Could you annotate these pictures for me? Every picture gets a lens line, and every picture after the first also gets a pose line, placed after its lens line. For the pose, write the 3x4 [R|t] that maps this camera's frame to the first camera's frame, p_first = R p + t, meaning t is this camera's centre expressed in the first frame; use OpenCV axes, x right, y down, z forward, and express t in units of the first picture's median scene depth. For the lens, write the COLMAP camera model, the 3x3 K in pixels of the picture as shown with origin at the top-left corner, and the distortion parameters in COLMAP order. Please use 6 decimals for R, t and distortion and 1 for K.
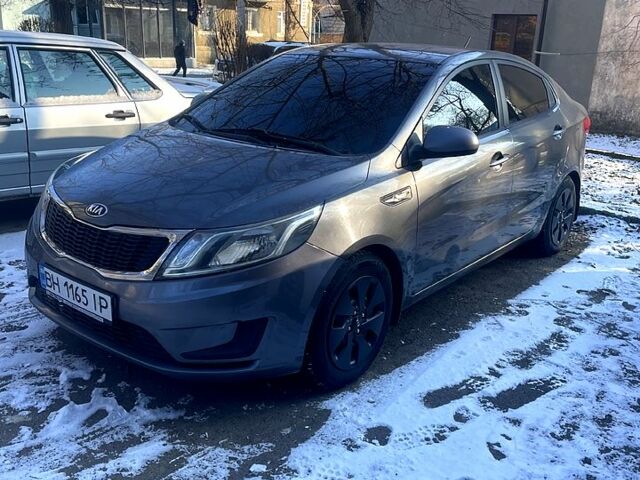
lens RADIAL K [[593.8, 0, 319.6], [0, 593.8, 239.9], [0, 0, 1]] dist [0.109710, 0.000000]
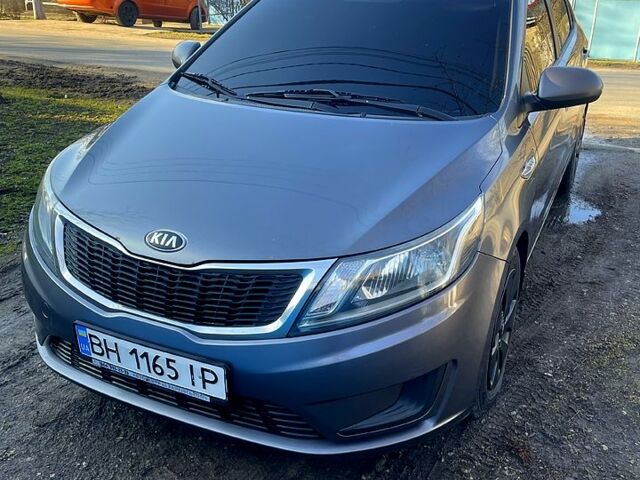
lens RADIAL K [[593.8, 0, 321.4], [0, 593.8, 239.9], [0, 0, 1]] dist [0.109710, 0.000000]
pose [[0.973590, -0.135931, 0.183428, -0.327188], [0.112791, 0.984917, 0.131214, -0.119856], [-0.198498, -0.107060, 0.974237, 0.314798]]
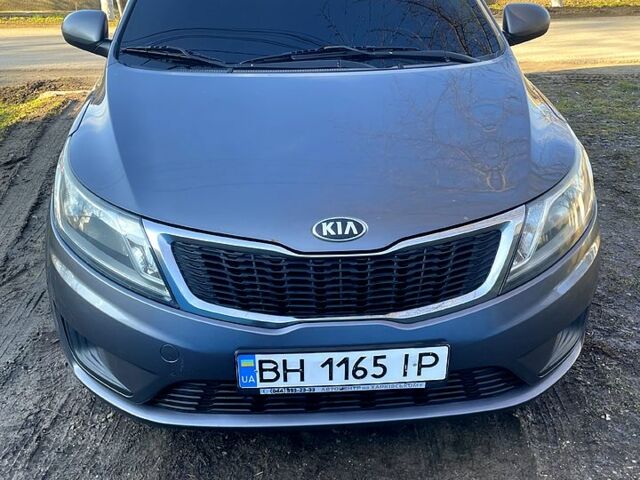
lens RADIAL K [[593.8, 0, 321.1], [0, 593.8, 238.6], [0, 0, 1]] dist [0.109710, 0.000000]
pose [[0.750471, -0.355111, 0.557396, -0.723974], [0.248211, 0.933086, 0.260272, -0.199858], [-0.612524, -0.056975, 0.788396, 0.560276]]
